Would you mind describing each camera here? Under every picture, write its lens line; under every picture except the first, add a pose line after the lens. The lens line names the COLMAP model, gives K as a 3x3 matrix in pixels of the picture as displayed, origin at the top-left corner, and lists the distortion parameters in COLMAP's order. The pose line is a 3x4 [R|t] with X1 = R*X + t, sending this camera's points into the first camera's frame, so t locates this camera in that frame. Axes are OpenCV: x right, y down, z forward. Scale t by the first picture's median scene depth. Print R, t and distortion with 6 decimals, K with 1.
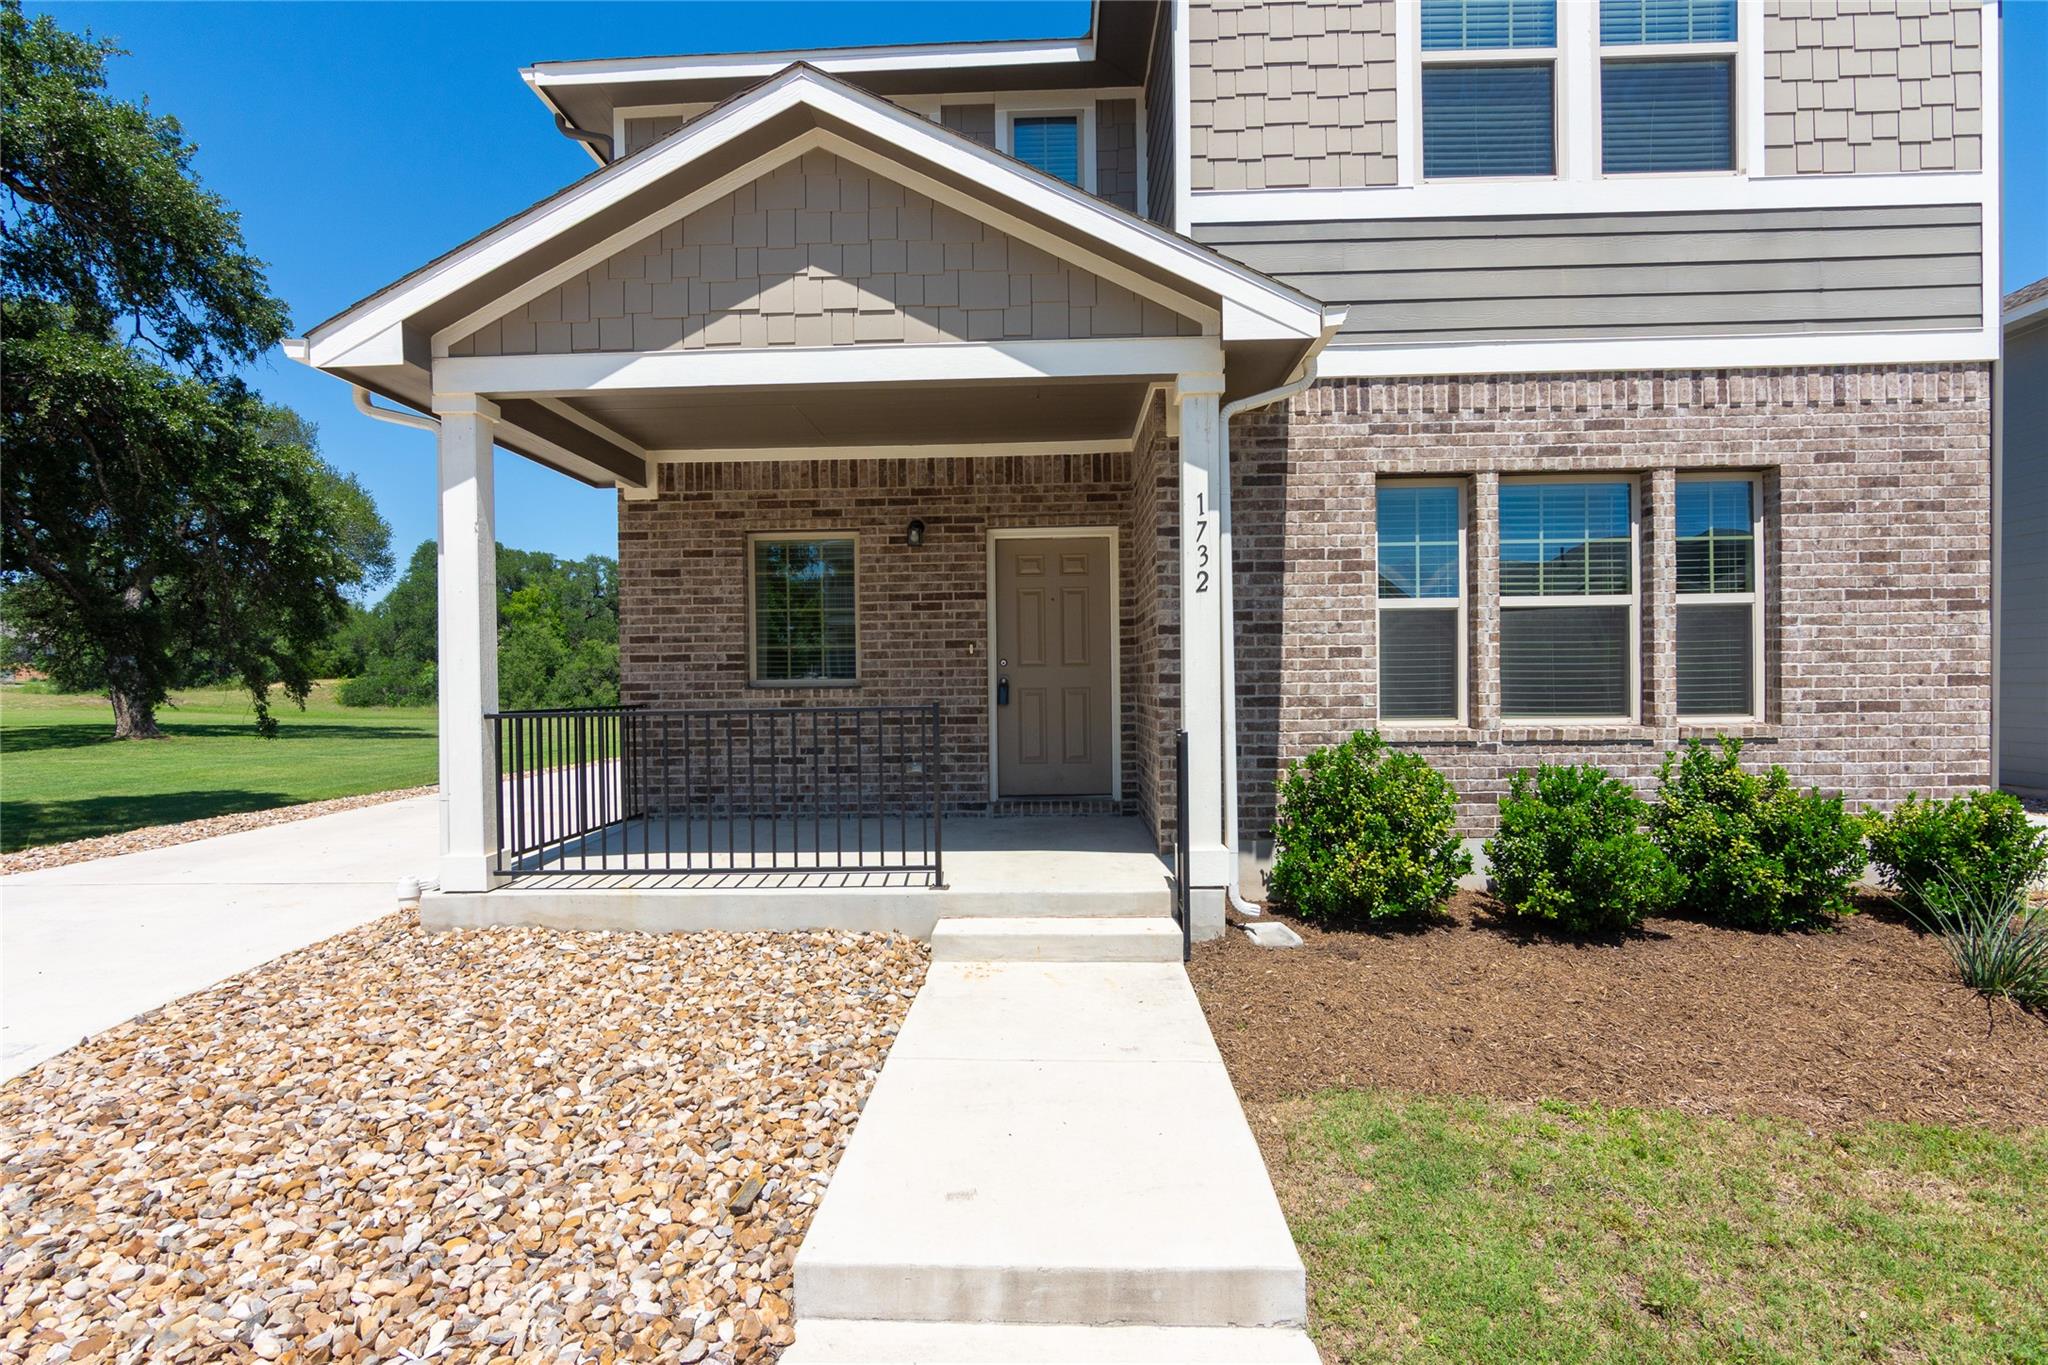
lens RADIAL K [[993.2, 0, 1022.7], [0, 993.2, 684.8], [0, 0, 1]] dist [-0.005149, 0.002944]
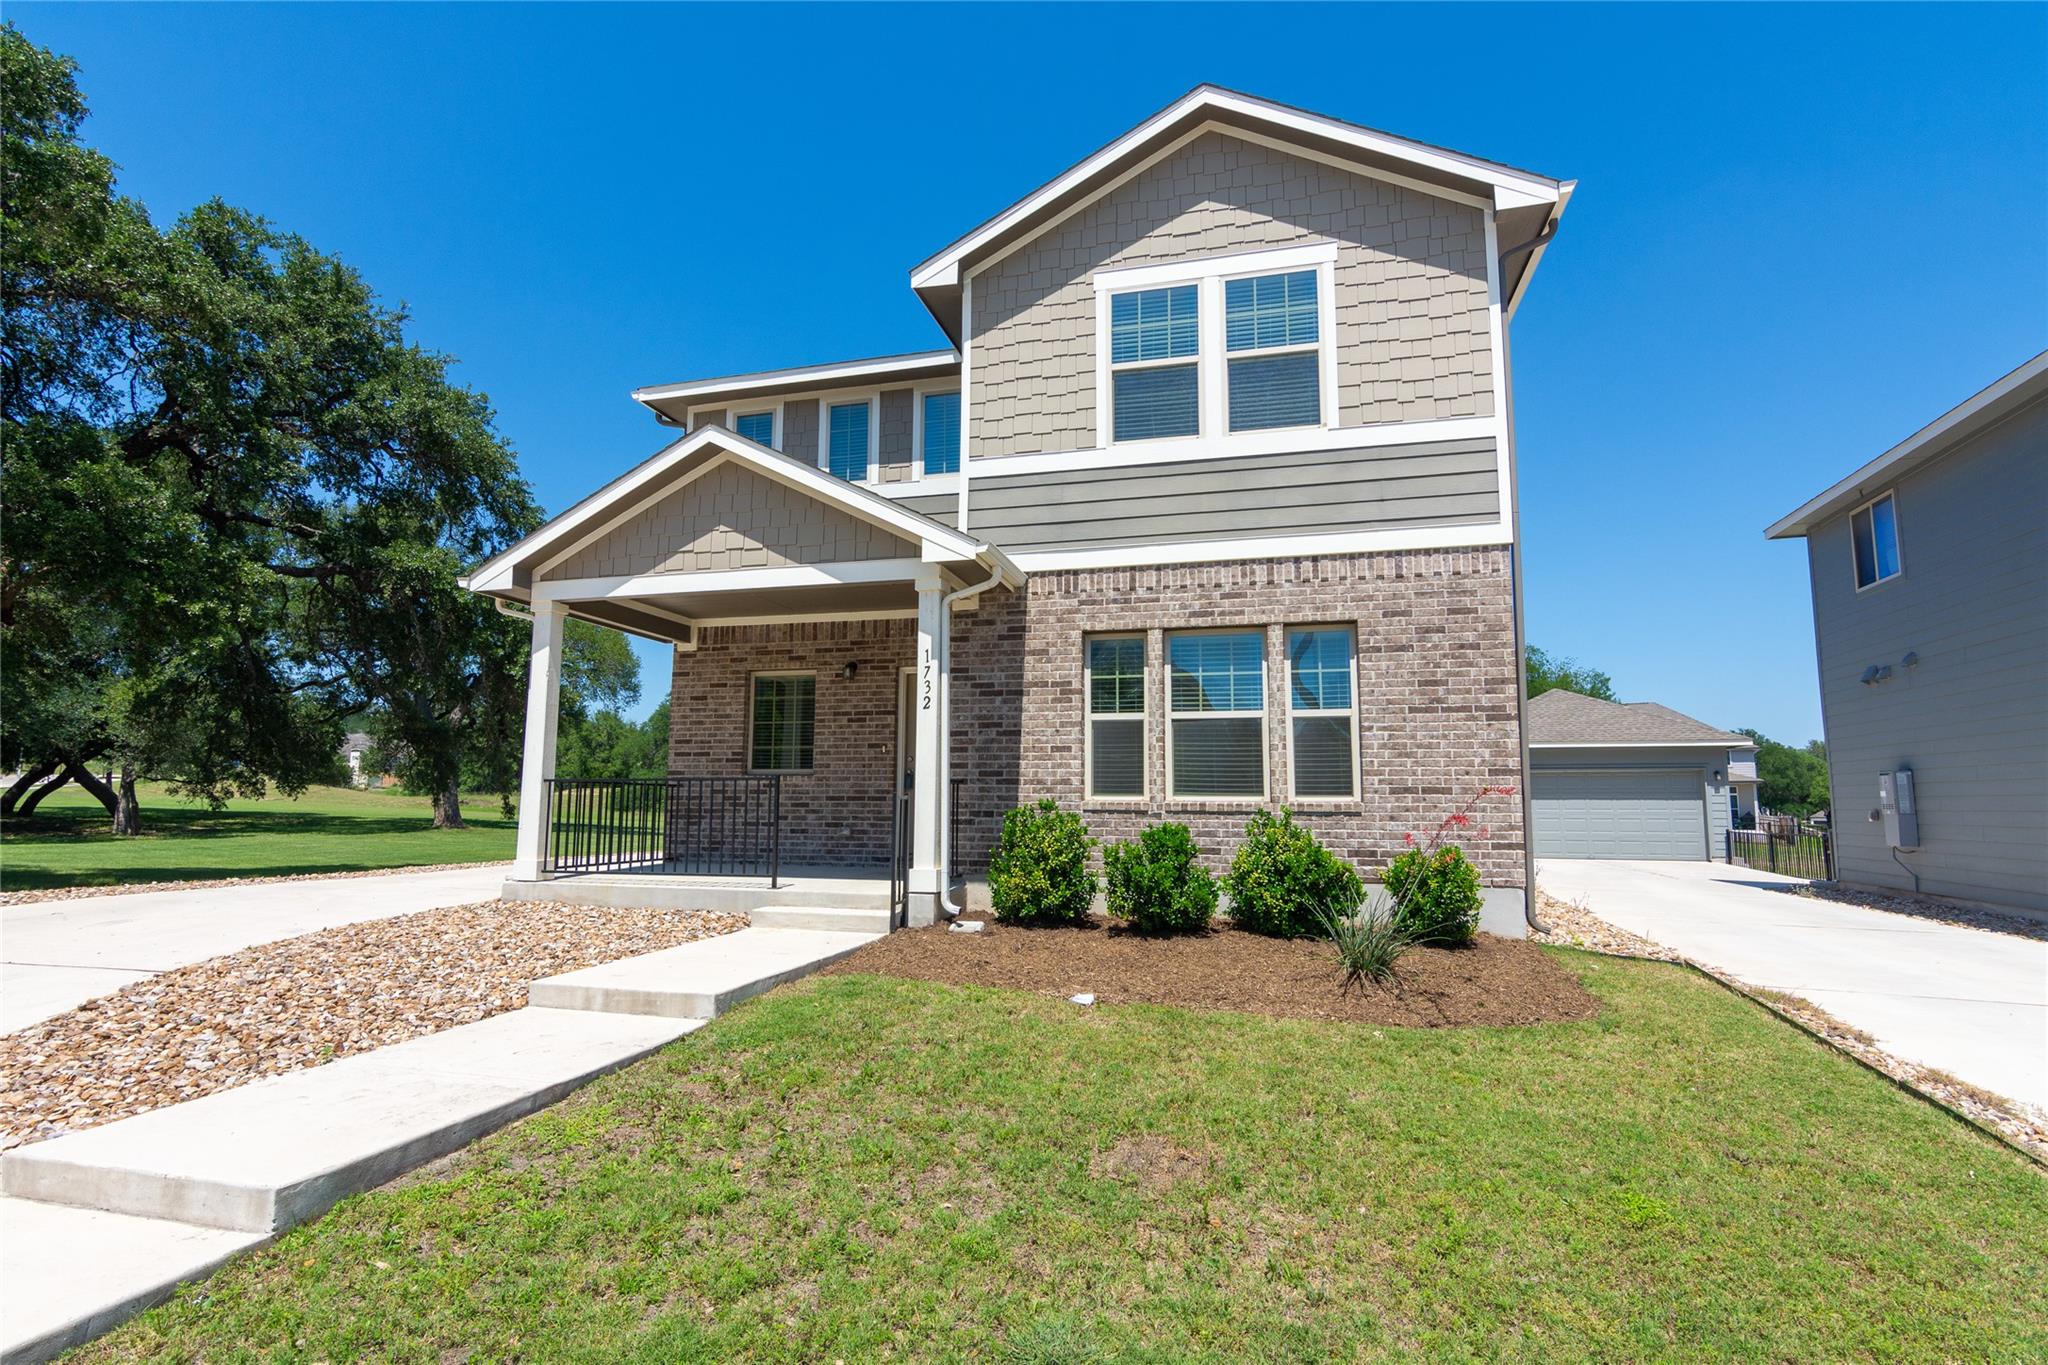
lens RADIAL K [[993.2, 0, 1026.9], [0, 993.2, 682.7], [0, 0, 1]] dist [-0.005149, 0.002944]
pose [[0.975078, -0.008269, -0.221709, 0.613383], [-0.019254, 0.992381, -0.121692, 0.051674], [0.221026, 0.122928, 0.967490, -0.478772]]
